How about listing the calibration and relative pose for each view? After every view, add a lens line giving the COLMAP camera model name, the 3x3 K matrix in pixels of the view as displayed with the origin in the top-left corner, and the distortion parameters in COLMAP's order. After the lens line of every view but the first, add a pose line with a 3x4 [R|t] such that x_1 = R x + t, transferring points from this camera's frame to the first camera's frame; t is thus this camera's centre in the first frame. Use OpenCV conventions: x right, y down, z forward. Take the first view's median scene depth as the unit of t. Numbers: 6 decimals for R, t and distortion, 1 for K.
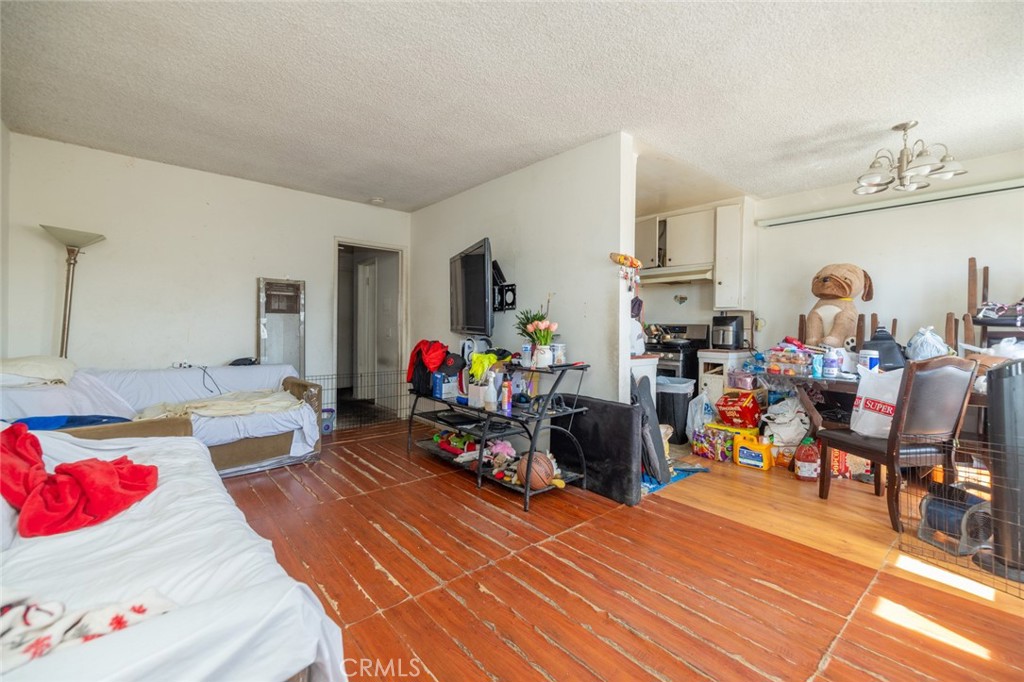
lens RADIAL K [[436.6, 0, 509.1], [0, 436.6, 333.5], [0, 0, 1]] dist [0.003964, 0.000369]
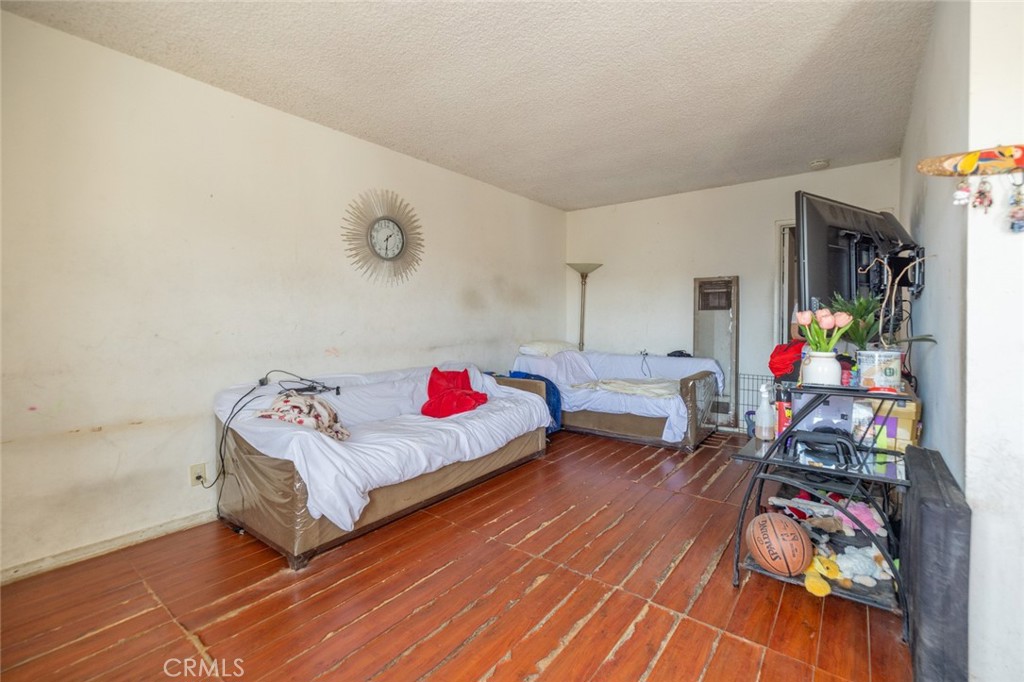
lens RADIAL K [[436.6, 0, 511.5], [0, 436.6, 340.1], [0, 0, 1]] dist [0.003964, 0.000369]
pose [[0.209736, 0.034935, -0.977134, 0.625719], [-0.012949, 0.999373, 0.032951, -0.004379], [0.977672, 0.005742, 0.210057, 0.493300]]
